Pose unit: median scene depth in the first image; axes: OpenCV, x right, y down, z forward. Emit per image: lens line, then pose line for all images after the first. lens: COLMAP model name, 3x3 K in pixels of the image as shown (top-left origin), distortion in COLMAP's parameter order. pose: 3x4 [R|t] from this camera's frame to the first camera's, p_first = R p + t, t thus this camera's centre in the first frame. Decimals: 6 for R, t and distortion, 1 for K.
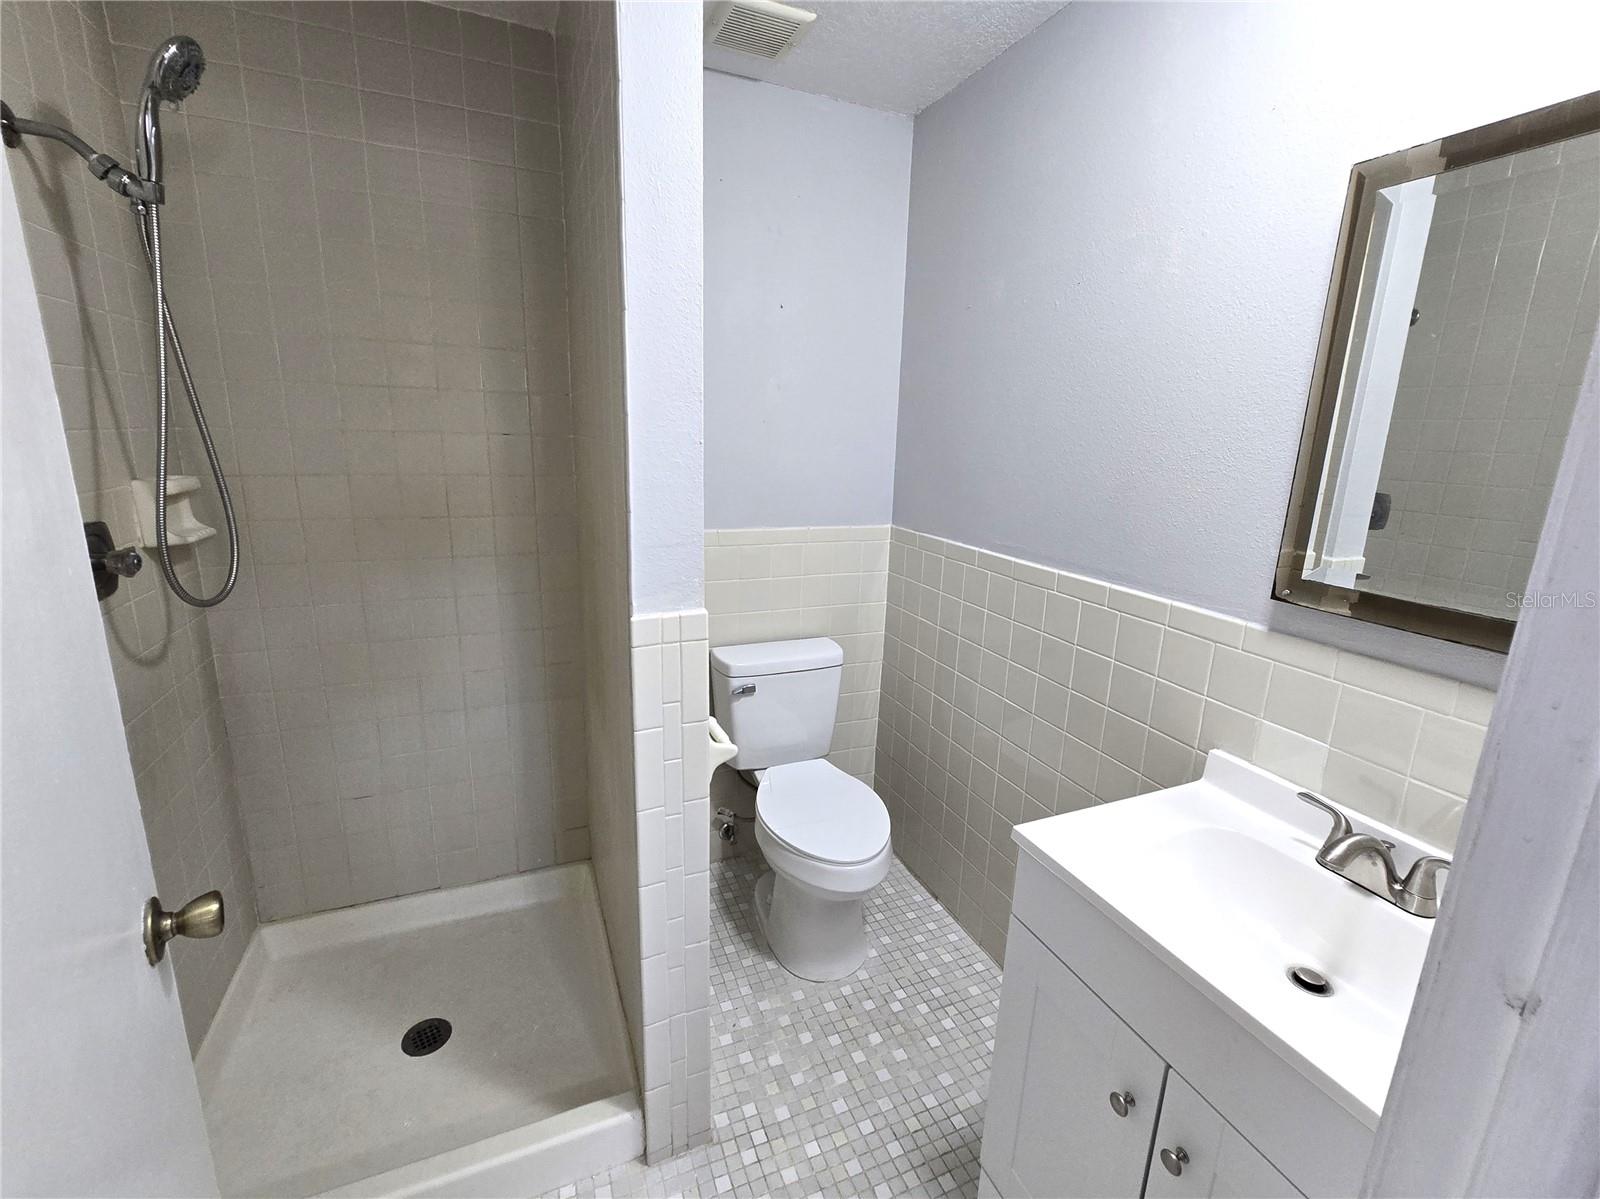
lens RADIAL K [[674.3, 0, 800.0], [0, 674.3, 588.9], [0, 0, 1]] dist [-0.001893, 0.000331]
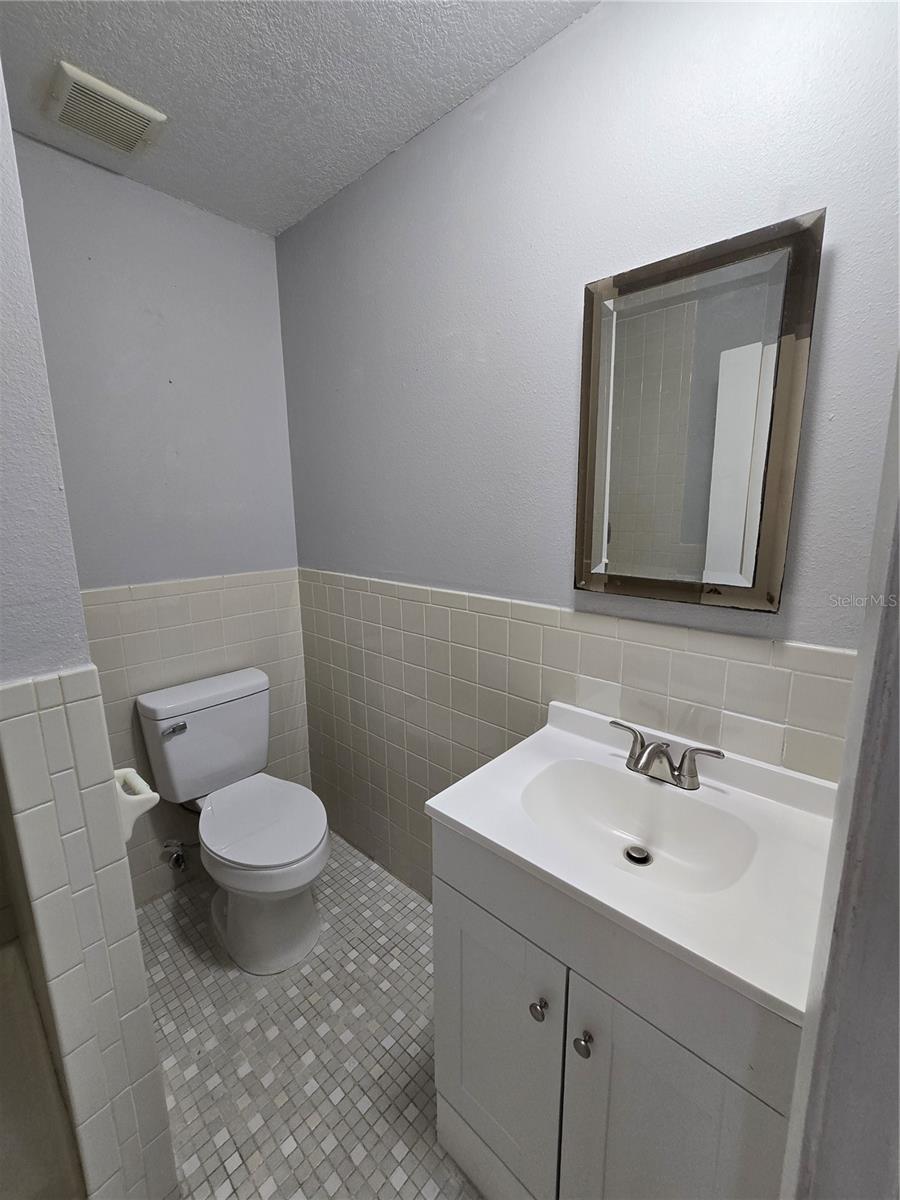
lens RADIAL K [[486.4, 0, 457.0], [0, 486.4, 597.2], [0, 0, 1]] dist [-0.003773, -0.000008]
pose [[0.903179, -0.114073, 0.413829, 0.036631], [0.129239, 0.991575, -0.008734, 0.006278], [-0.409346, 0.061371, 0.910313, 0.120404]]
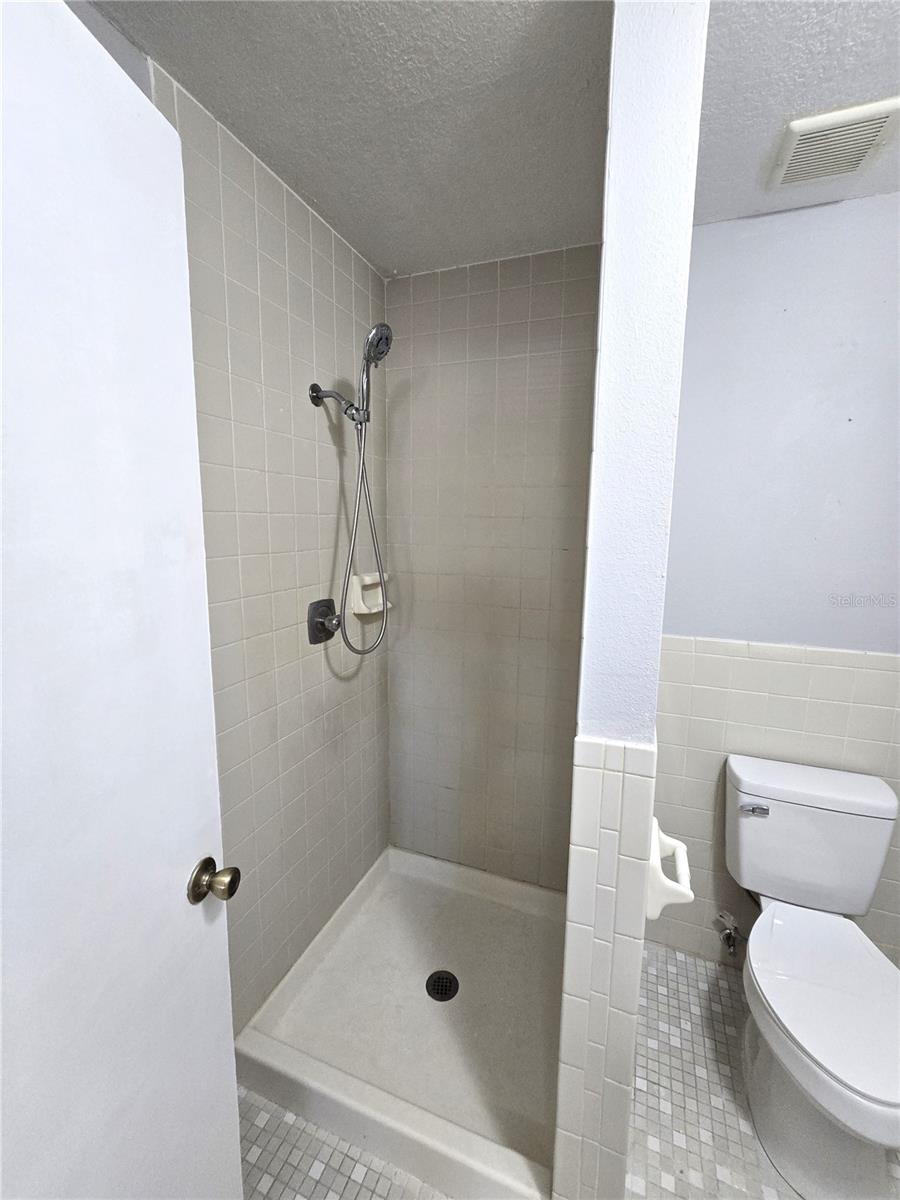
lens RADIAL K [[490.6, 0, 459.0], [0, 490.6, 598.5], [0, 0, 1]] dist [-0.004584, 0.000610]
pose [[0.727257, 0.083994, -0.681206, 0.081525], [-0.149493, 0.988041, -0.037771, -0.078727], [0.669887, 0.129305, 0.731117, 0.208244]]
